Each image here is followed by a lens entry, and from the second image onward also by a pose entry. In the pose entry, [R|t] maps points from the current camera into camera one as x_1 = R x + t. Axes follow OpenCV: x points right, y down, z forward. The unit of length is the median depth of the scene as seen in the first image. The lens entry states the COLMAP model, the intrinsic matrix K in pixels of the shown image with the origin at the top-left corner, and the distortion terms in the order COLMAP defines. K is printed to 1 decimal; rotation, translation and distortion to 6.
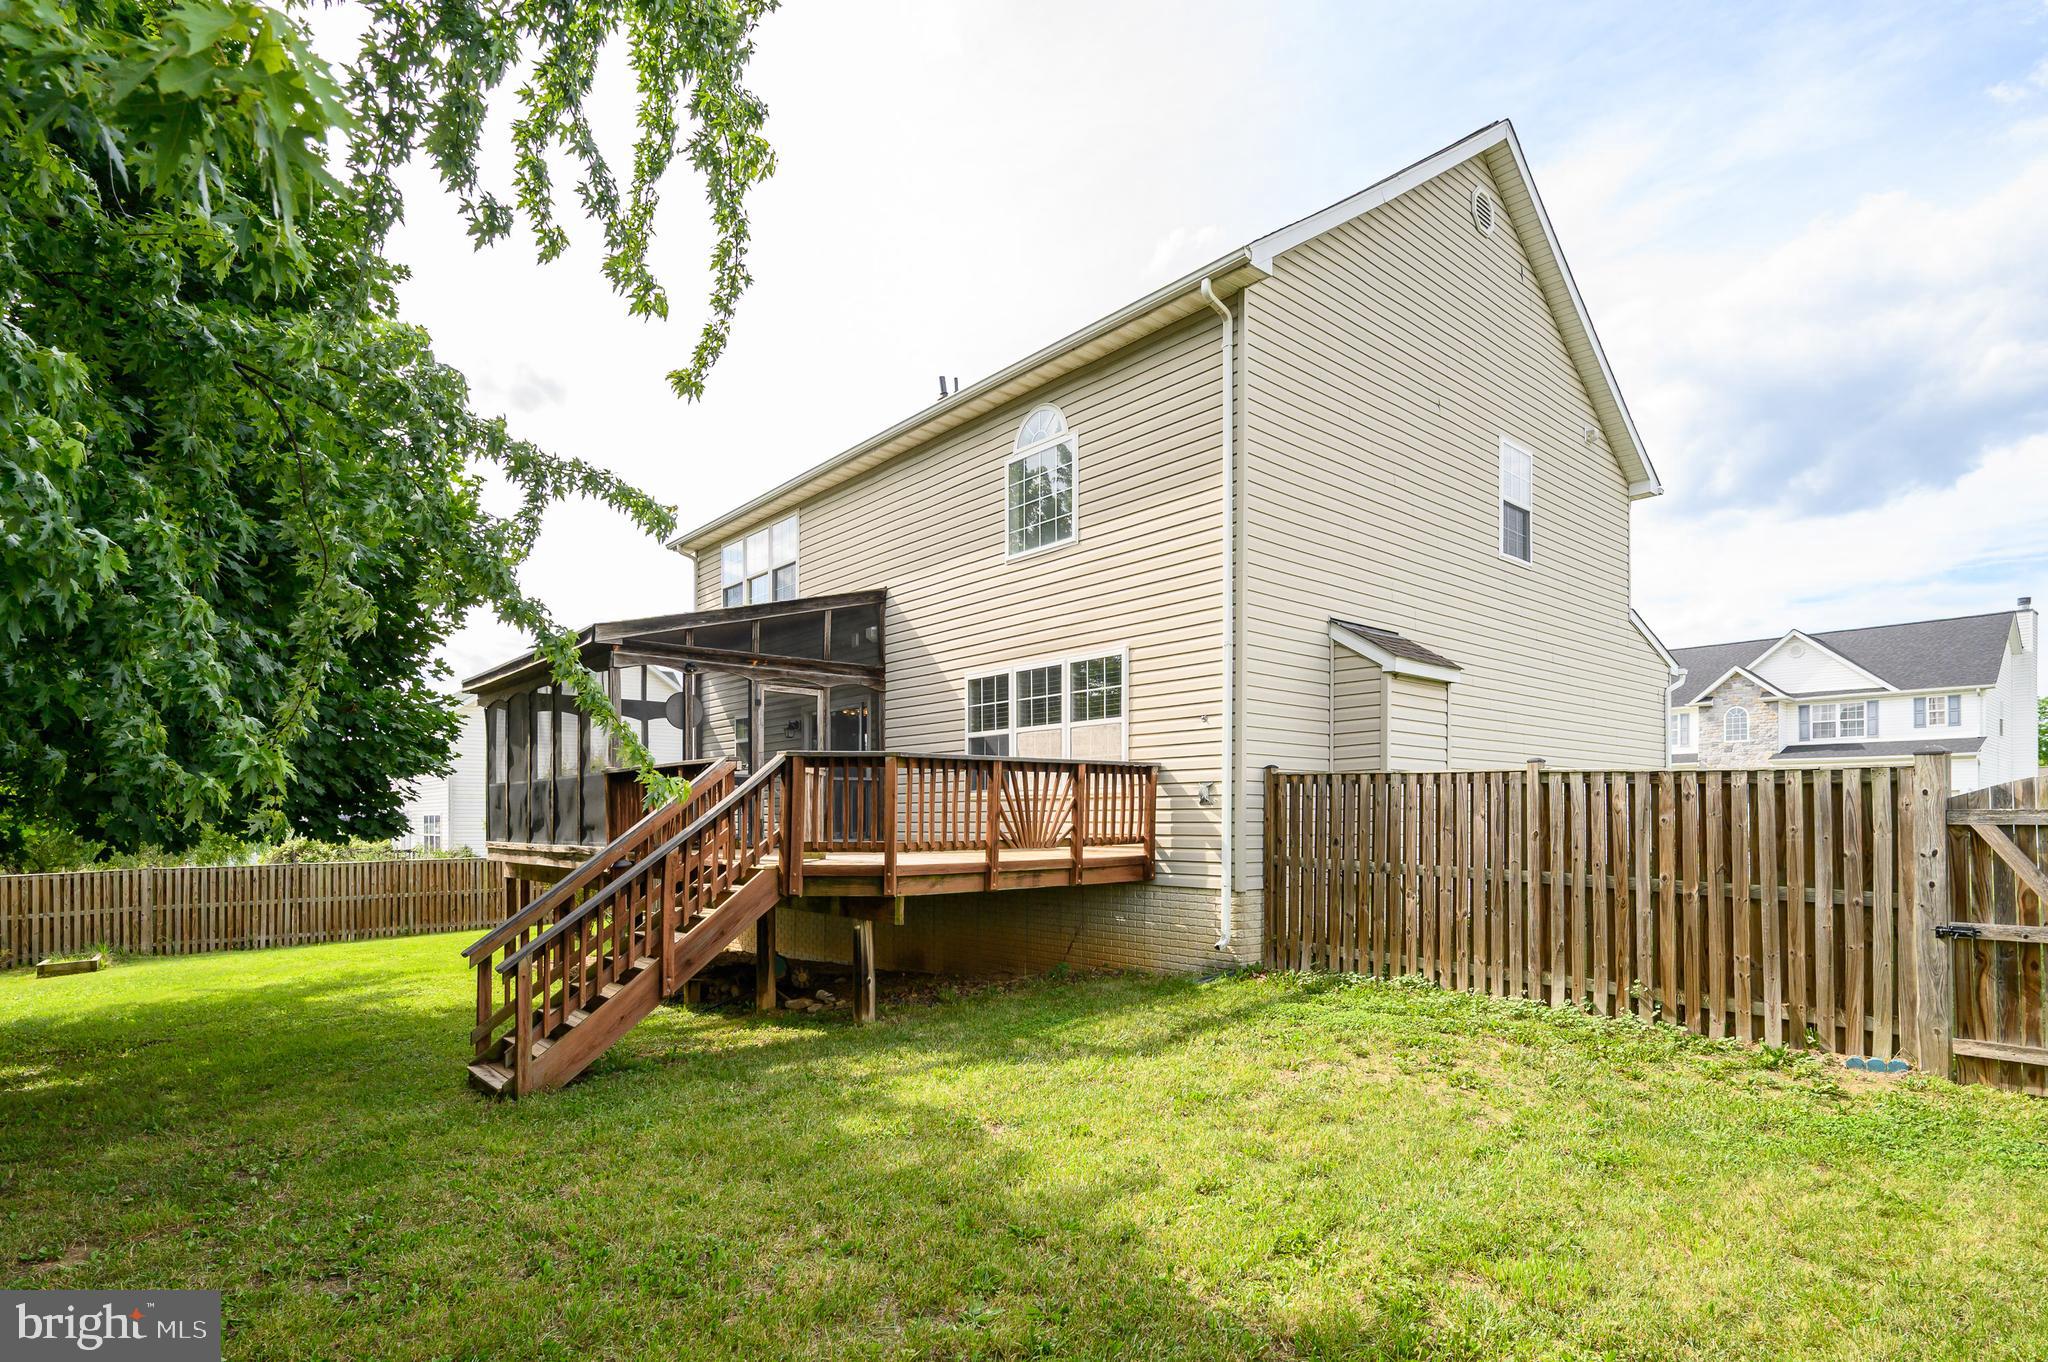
lens RADIAL K [[1029.5, 0, 1014.3], [0, 1029.5, 818.0], [0, 0, 1]] dist [0.000969, 0.000384]
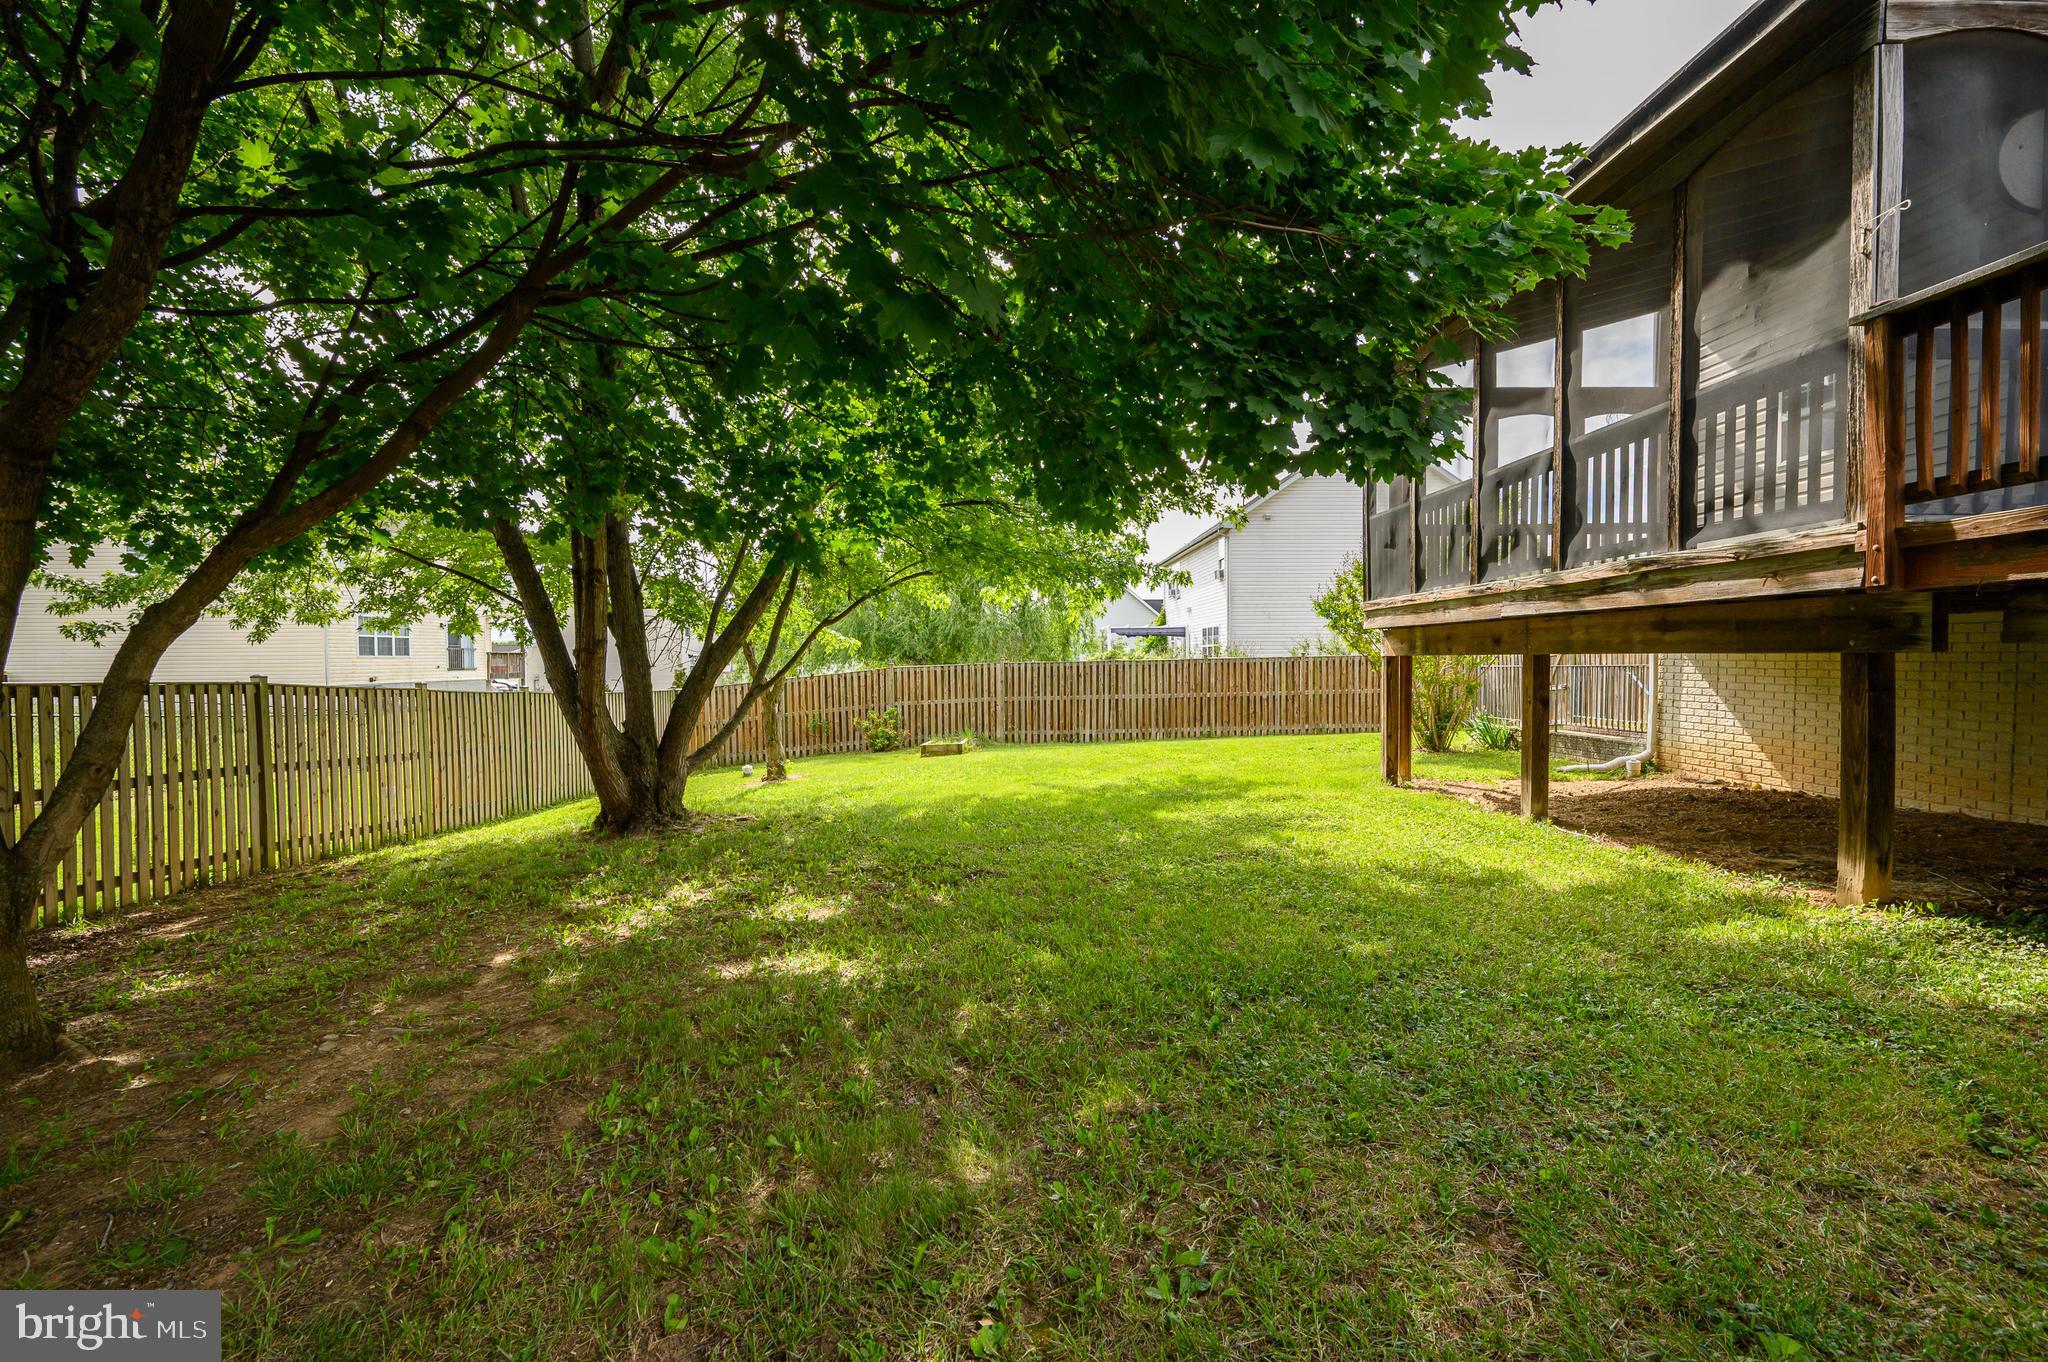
lens RADIAL K [[883.6, 0, 1025.9], [0, 883.6, 683.8], [0, 0, 1]] dist [-0.000549, -0.000014]
pose [[0.774352, 0.013034, -0.632621, -0.238970], [0.009457, 0.999438, 0.032168, 0.042853], [0.632685, -0.030892, 0.773793, 0.305372]]
